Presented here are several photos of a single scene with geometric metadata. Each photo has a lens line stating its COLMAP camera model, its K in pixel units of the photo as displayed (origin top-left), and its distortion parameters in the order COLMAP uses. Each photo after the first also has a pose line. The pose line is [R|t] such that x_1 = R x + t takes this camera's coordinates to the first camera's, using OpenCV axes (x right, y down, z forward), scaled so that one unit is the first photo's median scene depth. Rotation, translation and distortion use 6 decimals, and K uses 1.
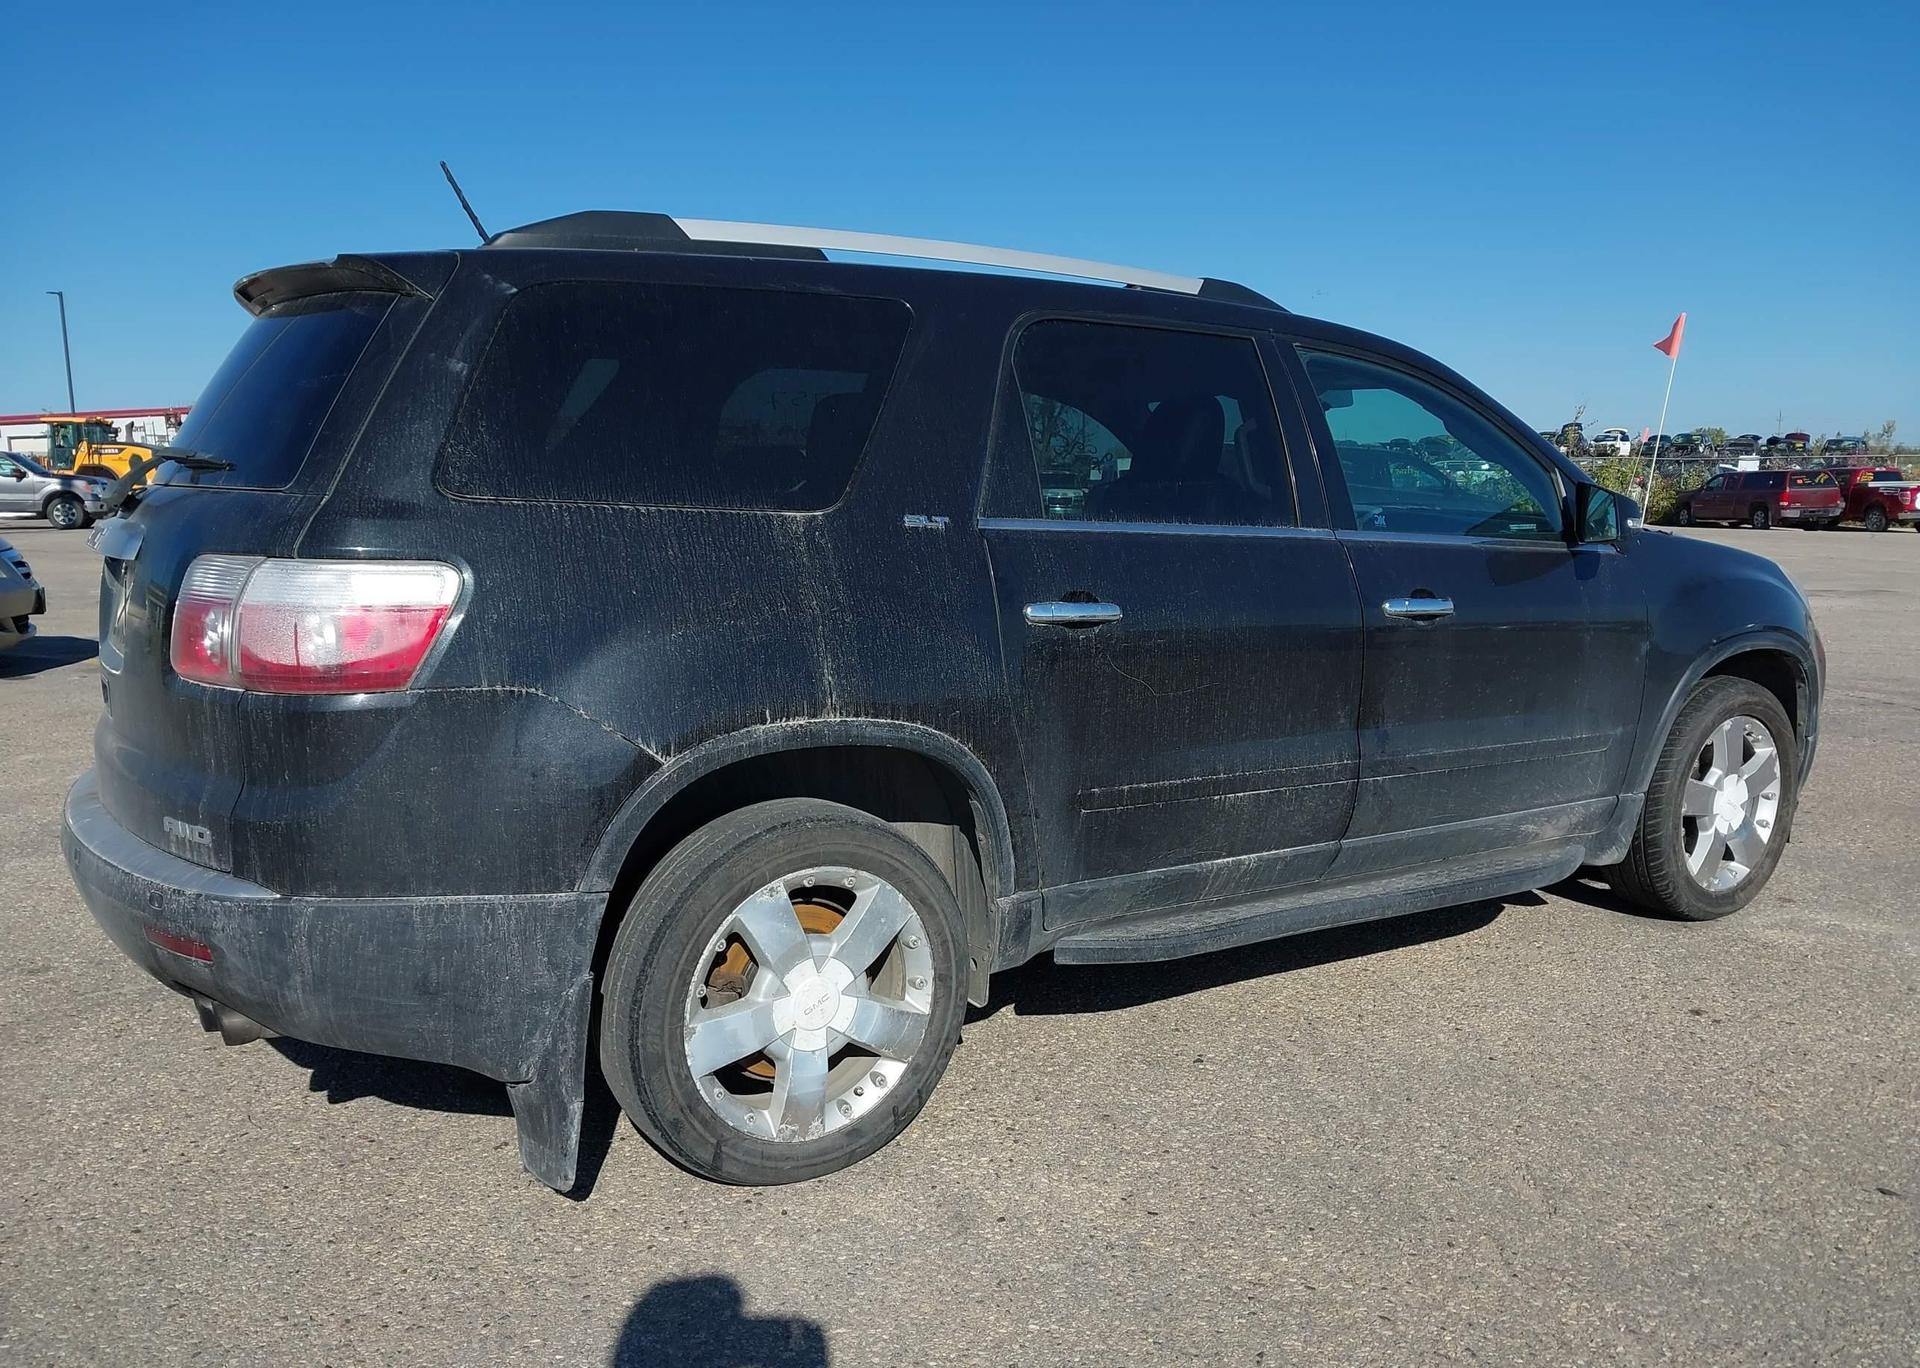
lens RADIAL K [[1506.6, 0, 969.8], [0, 1506.6, 687.4], [0, 0, 1]] dist [0.148580, -0.327434]
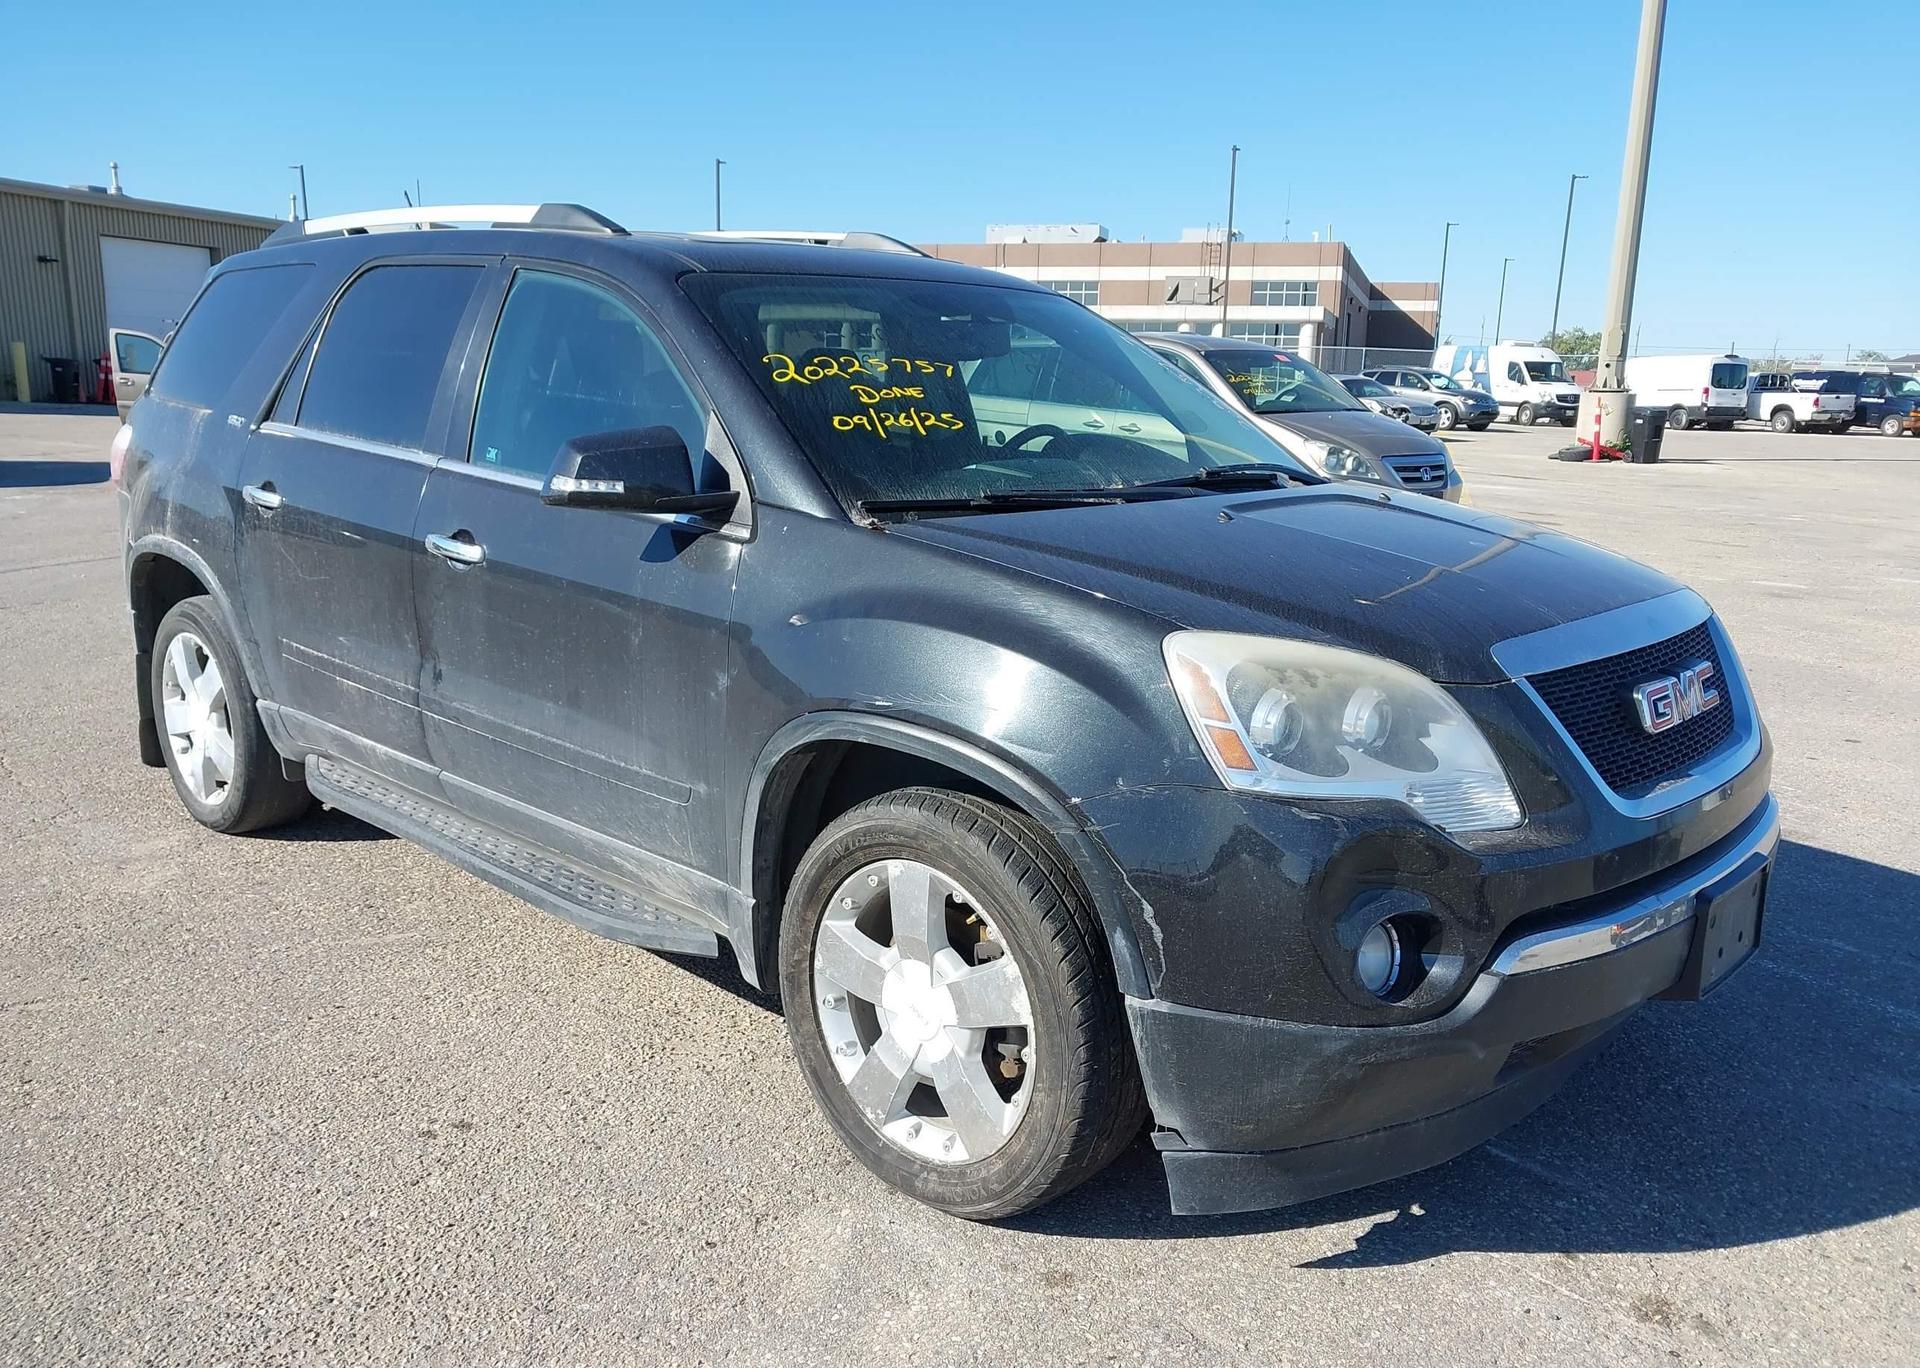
lens RADIAL K [[1533.4, 0, 967.9], [0, 1533.4, 685.1], [0, 0, 1]] dist [0.005683, 0.001925]
pose [[0.225365, 0.199621, -0.953605, 1.602157], [-0.155275, 0.973633, 0.167118, -0.221167], [0.961821, 0.110409, 0.250419, 1.354290]]
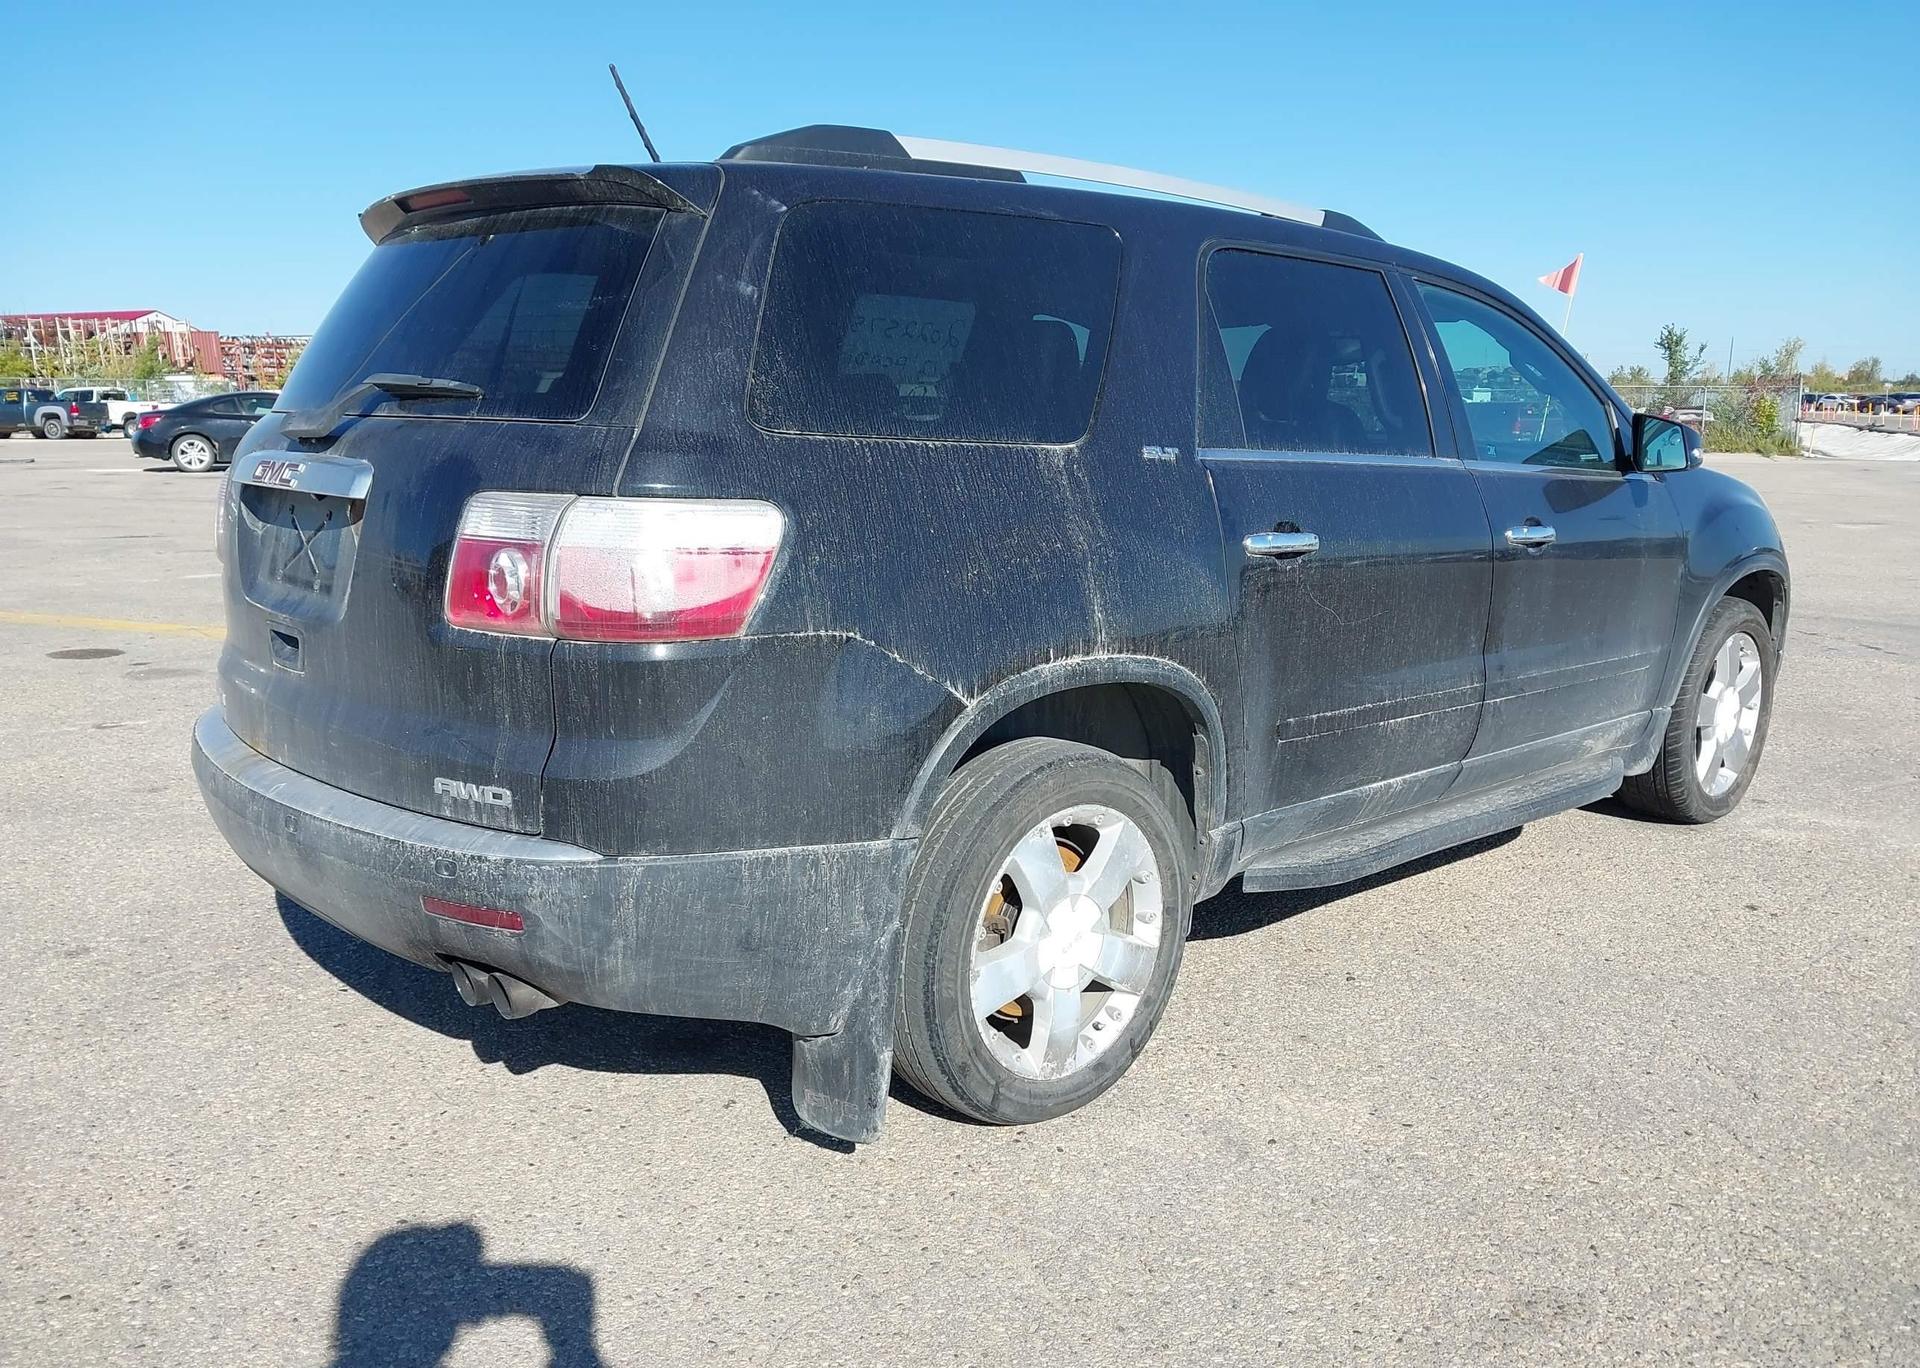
lens RADIAL K [[1498.0, 0, 967.0], [0, 1498.0, 695.1], [0, 0, 1]] dist [0.134180, -0.226196]
pose [[0.986727, -0.027955, 0.159961, -0.319531], [0.019906, 0.998464, 0.051699, -0.005881], [-0.161161, -0.047828, 0.985769, 0.043332]]
